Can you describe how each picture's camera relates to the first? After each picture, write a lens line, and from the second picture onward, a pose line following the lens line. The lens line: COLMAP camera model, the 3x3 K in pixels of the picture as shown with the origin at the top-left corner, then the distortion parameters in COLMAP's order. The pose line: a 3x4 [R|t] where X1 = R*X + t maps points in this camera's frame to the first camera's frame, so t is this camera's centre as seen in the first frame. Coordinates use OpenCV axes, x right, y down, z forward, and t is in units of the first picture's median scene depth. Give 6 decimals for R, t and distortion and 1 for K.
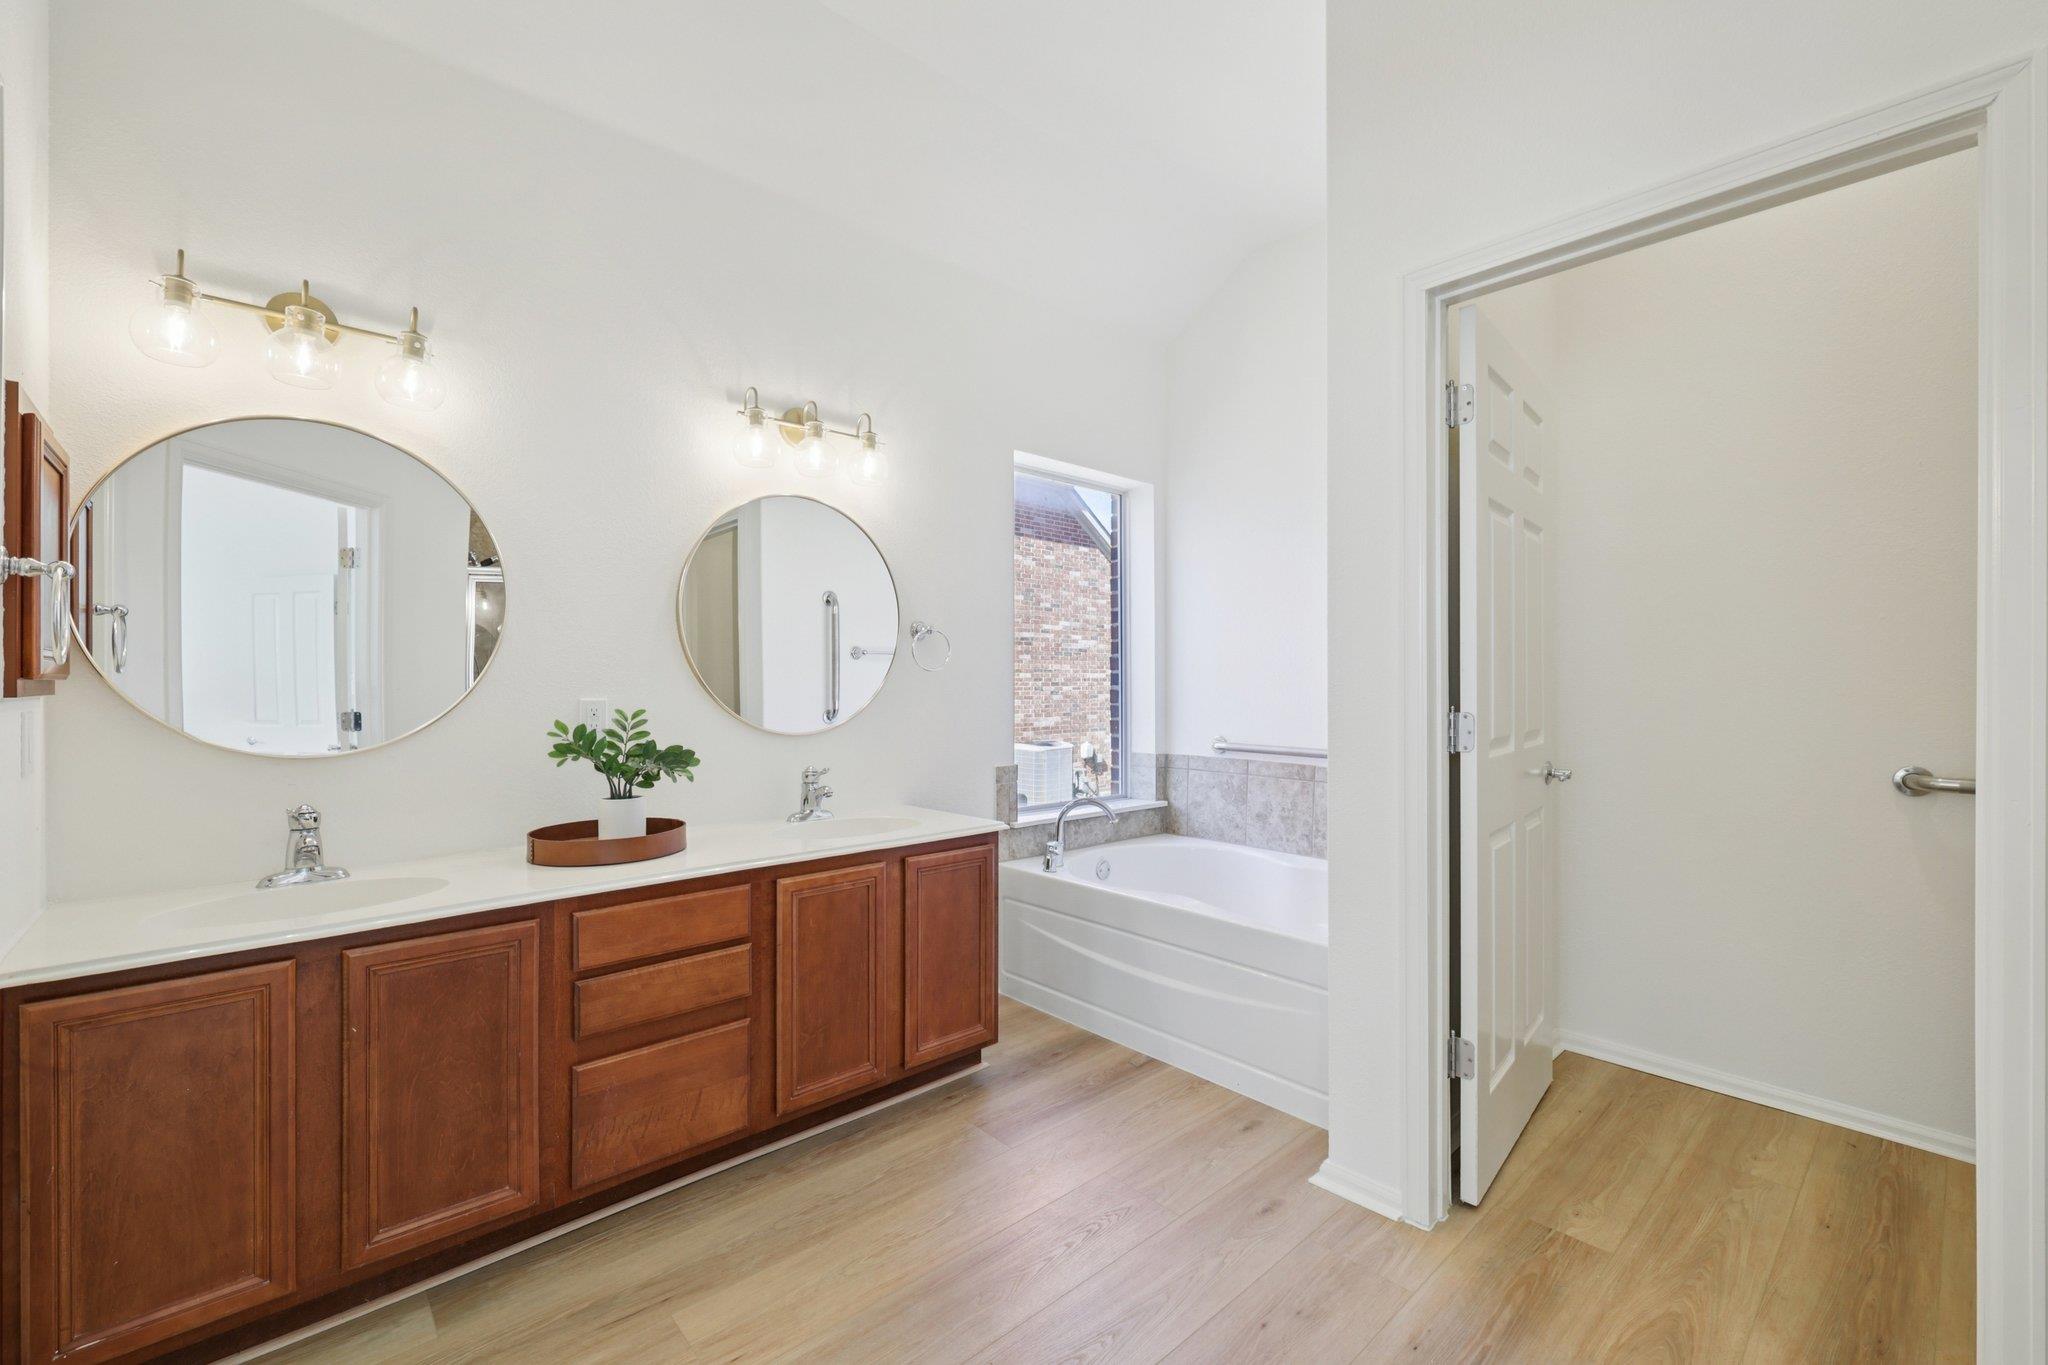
lens RADIAL K [[862.8, 0, 1027.0], [0, 862.8, 678.1], [0, 0, 1]] dist [-0.001655, 0.000428]
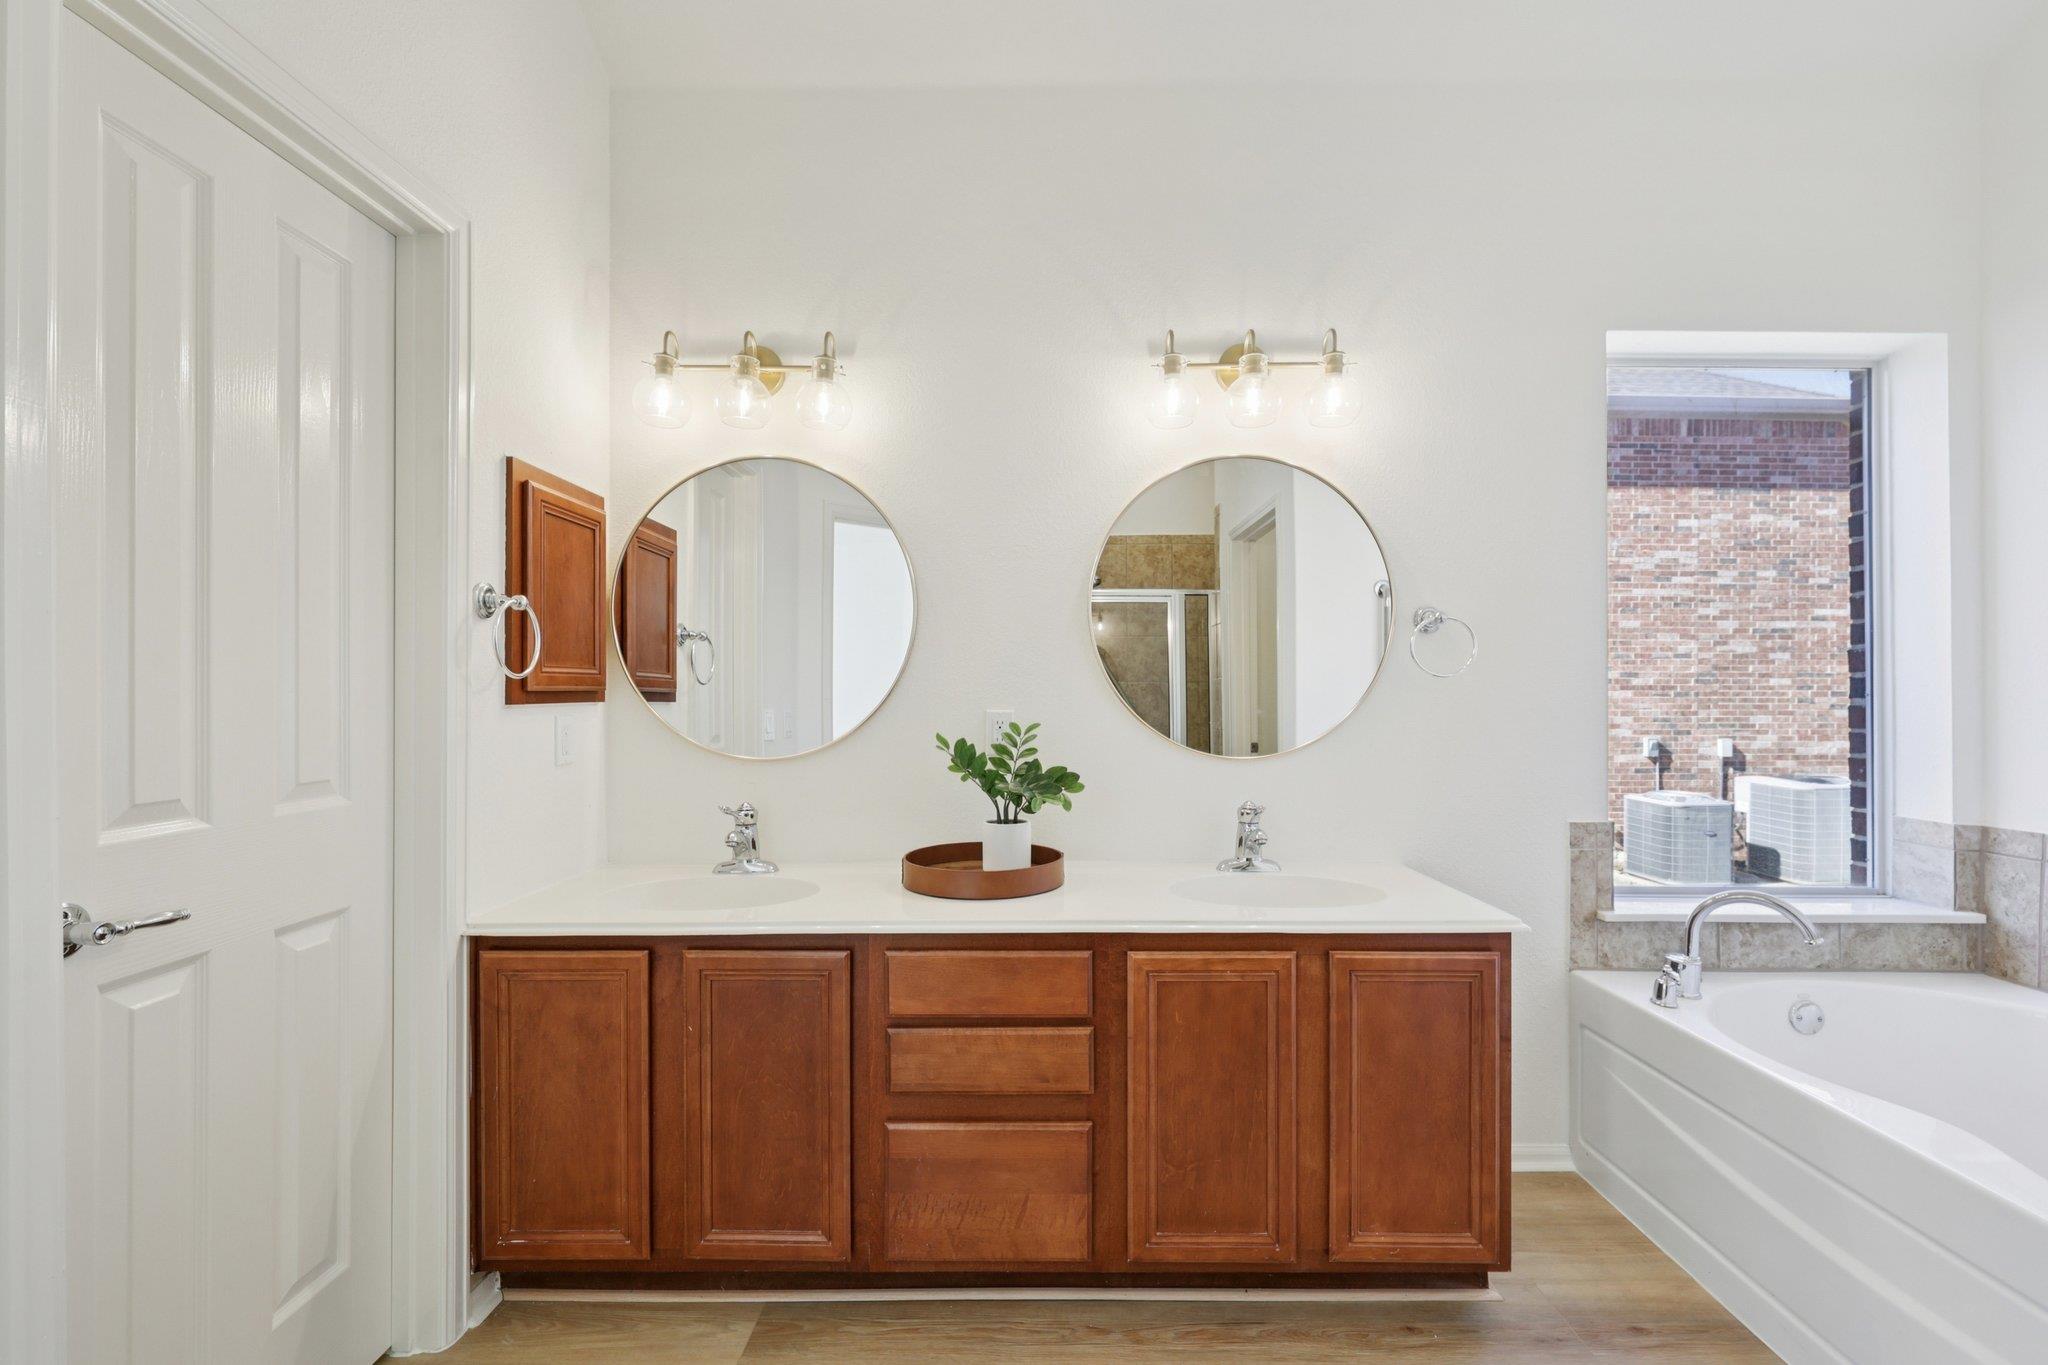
lens RADIAL K [[862.8, 0, 1028.7], [0, 862.8, 685.9], [0, 0, 1]] dist [-0.001655, 0.000428]
pose [[0.736529, -0.002106, -0.676403, 0.129496], [0.002043, 0.999998, -0.000889, -0.001100], [0.676403, -0.000727, 0.736531, 0.299690]]
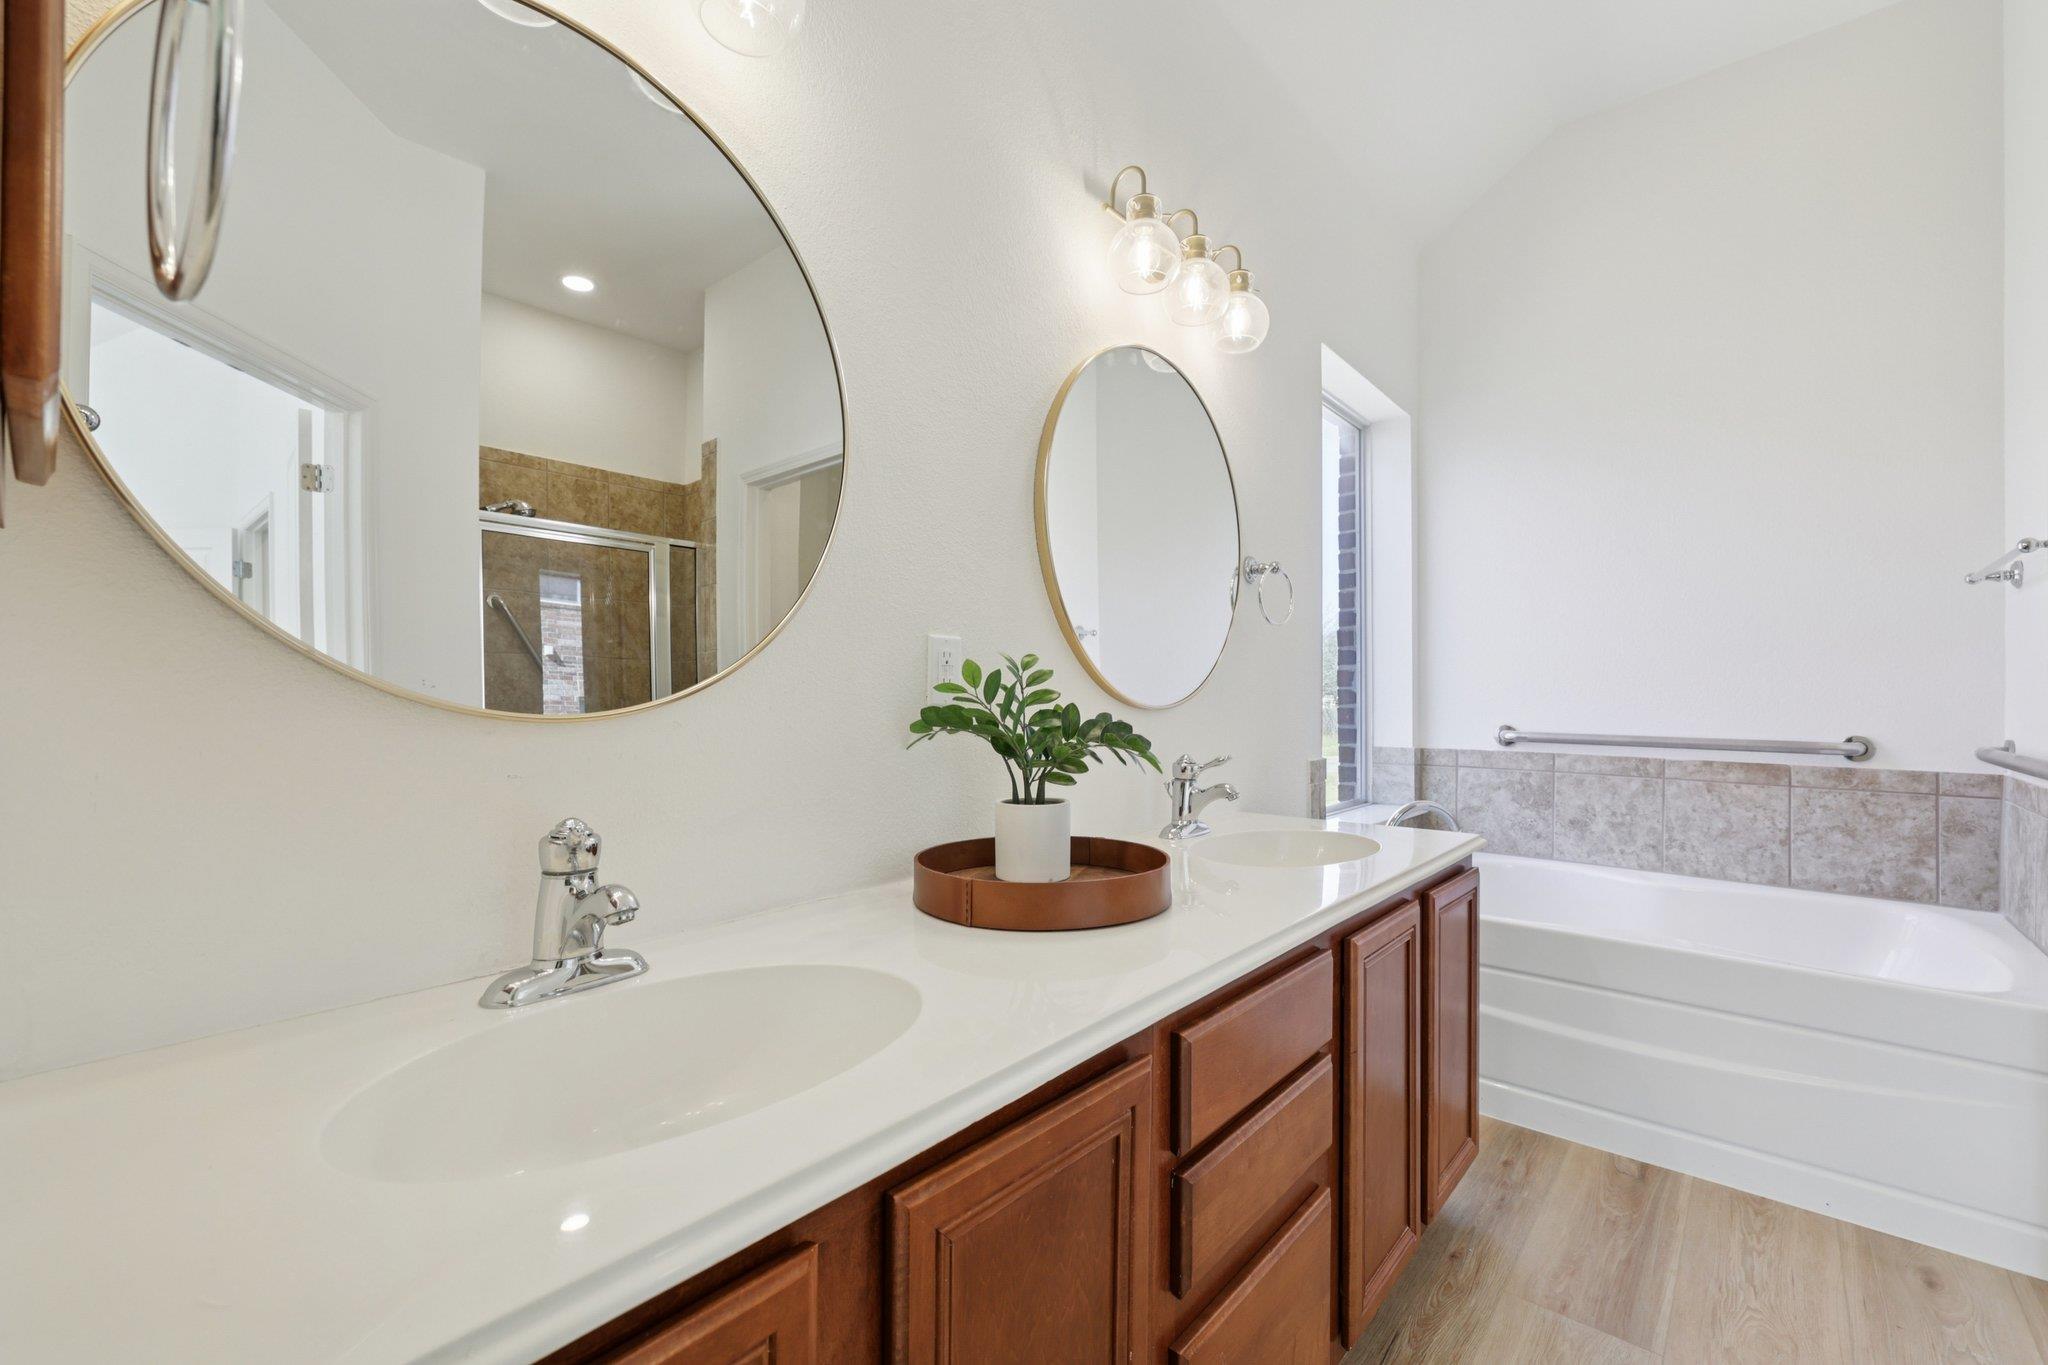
lens RADIAL K [[862.8, 0, 1020.8], [0, 862.8, 695.8], [0, 0, 1]] dist [-0.001655, 0.000428]
pose [[0.993532, 0.001223, 0.113549, -0.454914], [-0.001535, 0.999995, 0.002654, 0.055557], [-0.113545, -0.002811, 0.993529, 0.360022]]
